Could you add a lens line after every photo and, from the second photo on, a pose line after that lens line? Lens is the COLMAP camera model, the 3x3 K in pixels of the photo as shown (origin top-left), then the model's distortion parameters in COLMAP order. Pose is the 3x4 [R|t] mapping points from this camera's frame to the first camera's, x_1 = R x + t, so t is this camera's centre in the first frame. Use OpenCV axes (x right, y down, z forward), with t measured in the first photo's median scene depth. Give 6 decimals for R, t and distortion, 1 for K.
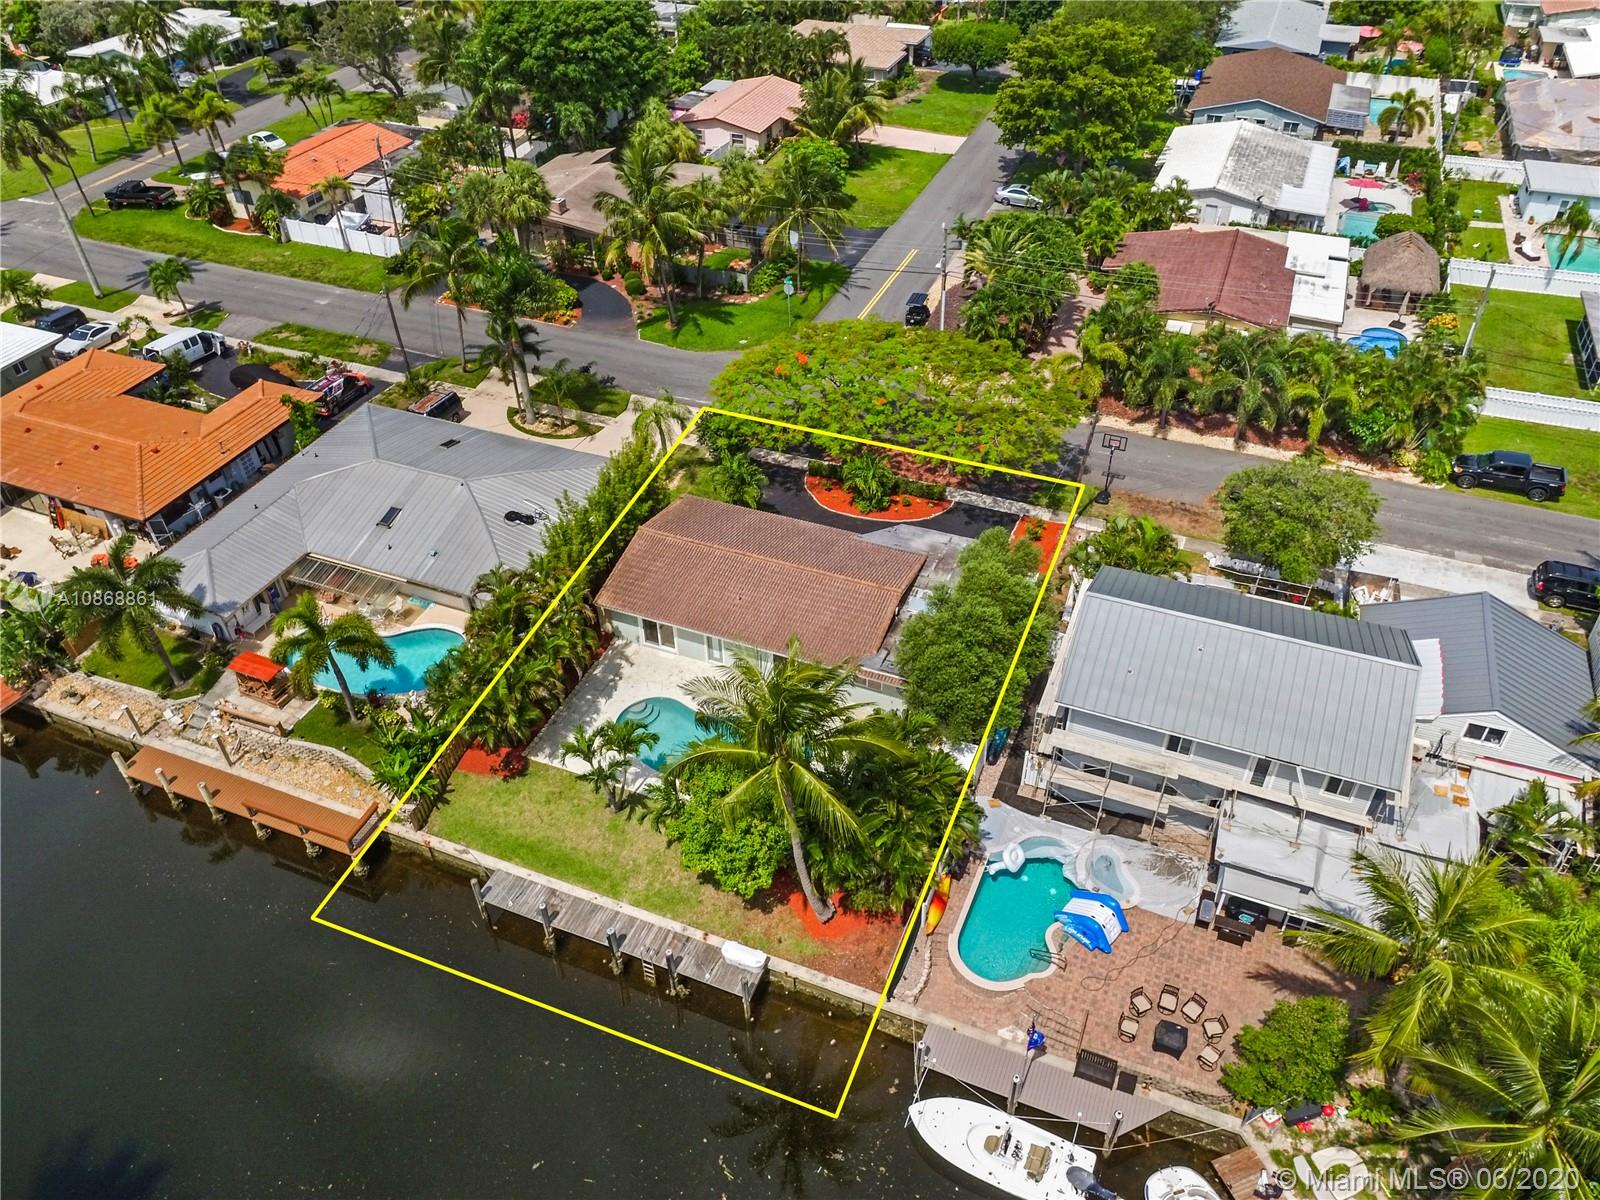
lens RADIAL K [[1179.1, 0, 799.8], [0, 1179.1, 591.0], [0, 0, 1]] dist [-0.012953, 0.012189]
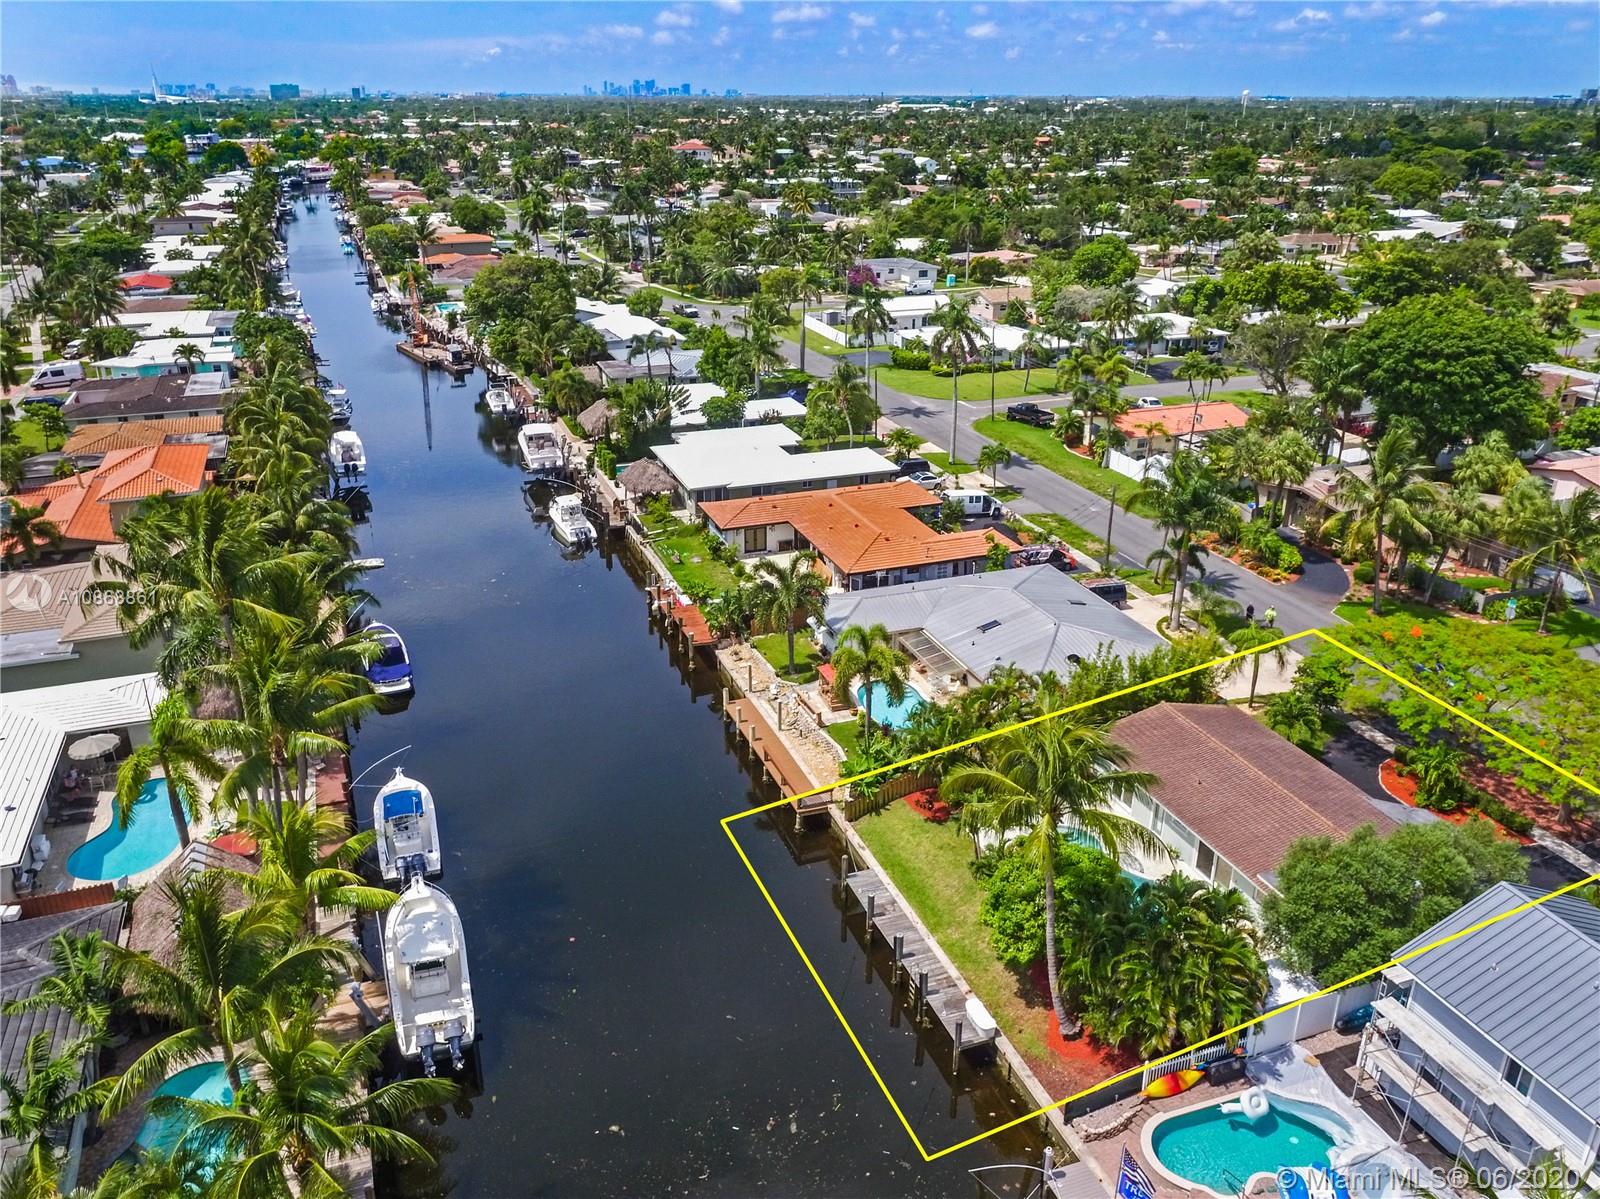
lens RADIAL K [[1179.1, 0, 793.5], [0, 1179.1, 605.7], [0, 0, 1]] dist [-0.012953, 0.012189]
pose [[0.682013, 0.308379, -0.663145, 0.223745], [-0.469012, 0.880165, -0.073057, 0.073494], [0.561147, 0.360848, 0.744917, -0.009609]]
